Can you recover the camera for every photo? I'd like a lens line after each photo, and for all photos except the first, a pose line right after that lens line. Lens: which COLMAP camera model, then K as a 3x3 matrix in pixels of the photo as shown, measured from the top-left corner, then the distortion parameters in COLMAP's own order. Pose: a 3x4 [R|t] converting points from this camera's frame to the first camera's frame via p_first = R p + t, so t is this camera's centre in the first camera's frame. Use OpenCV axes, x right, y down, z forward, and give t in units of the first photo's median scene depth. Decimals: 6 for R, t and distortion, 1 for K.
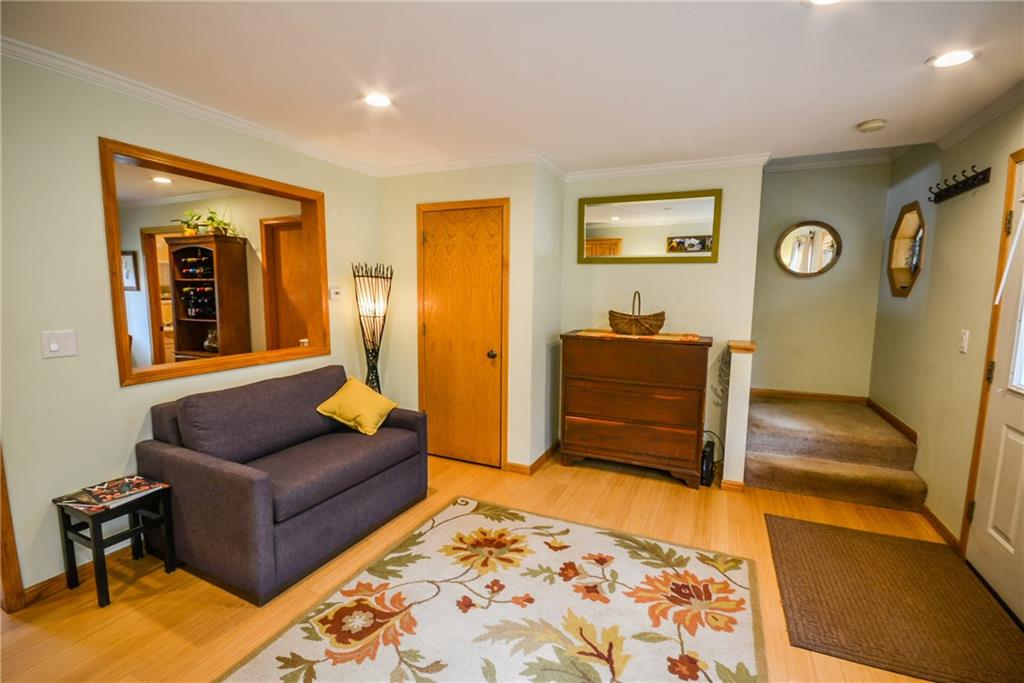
lens RADIAL K [[454.6, 0, 508.2], [0, 454.6, 342.5], [0, 0, 1]] dist [-0.007483, -0.000337]
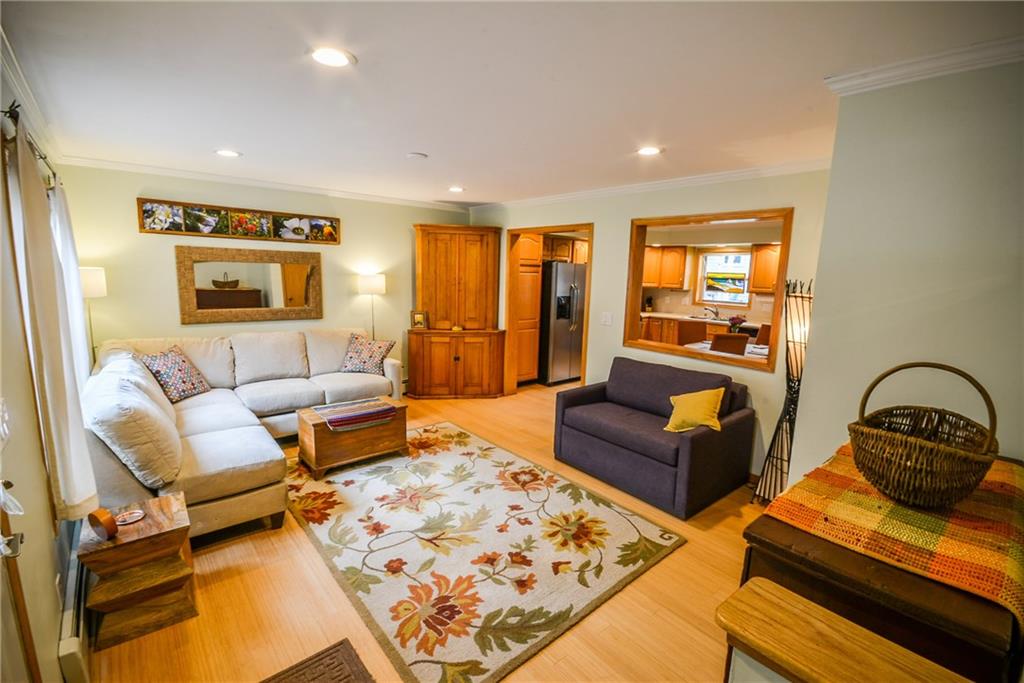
lens RADIAL K [[452.7, 0, 512.0], [0, 452.7, 341.5], [0, 0, 1]] dist [-0.001920, -0.000242]
pose [[-0.412514, 0.123442, -0.902549, 1.029645], [-0.136258, 0.971269, 0.195118, -0.221378], [0.900703, 0.203469, -0.383842, 1.237203]]
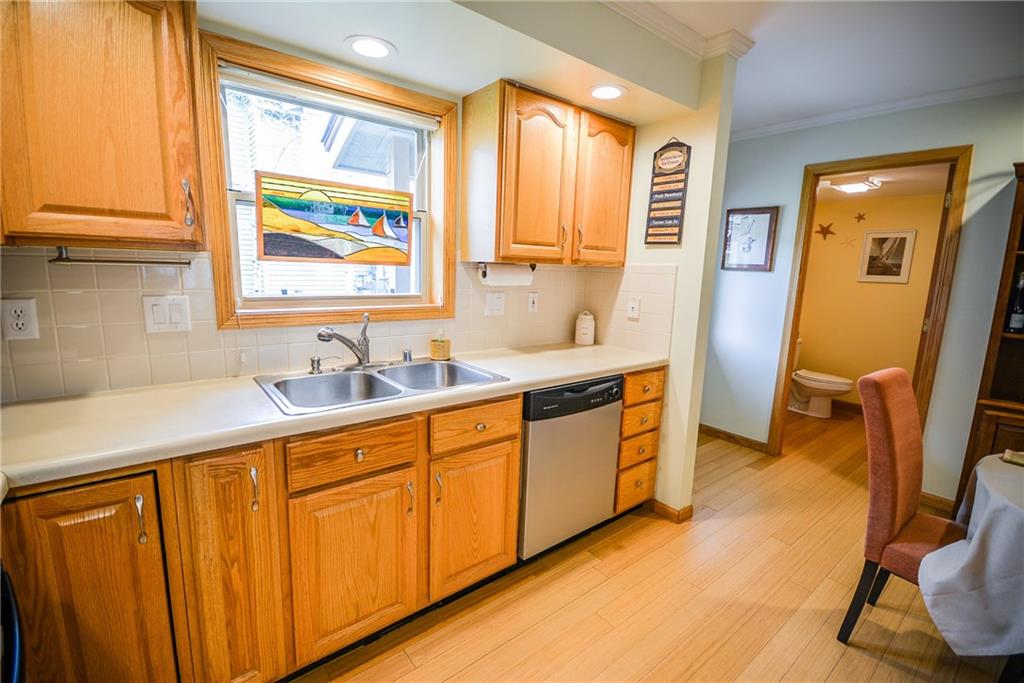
lens RADIAL K [[441.5, 0, 517.1], [0, 441.5, 341.8], [0, 0, 1]] dist [0.000789, -0.005677]
pose [[0.891786, 0.095831, -0.442192, -1.924079], [-0.076935, 0.995198, 0.060518, -0.066101], [0.445868, -0.019949, 0.894876, 0.695372]]
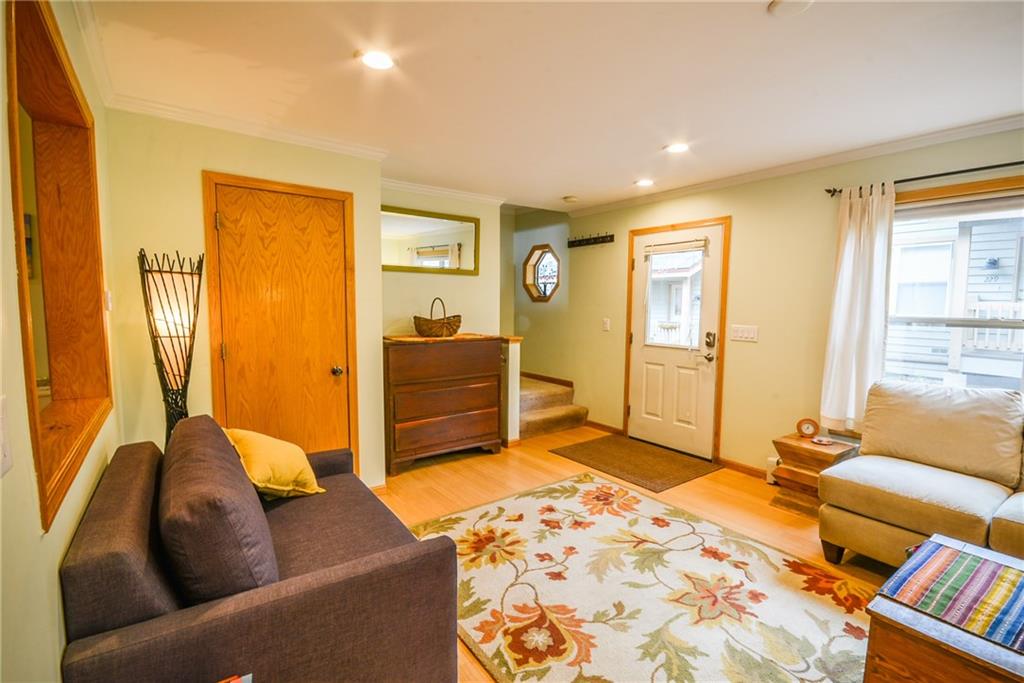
lens RADIAL K [[469.0, 0, 509.1], [0, 469.0, 343.0], [0, 0, 1]] dist [0.000766, -0.004905]
pose [[0.489703, -0.080655, 0.868151, -0.938116], [0.099477, 0.994379, 0.036270, -0.039551], [-0.866196, 0.068599, 0.494974, 0.414175]]
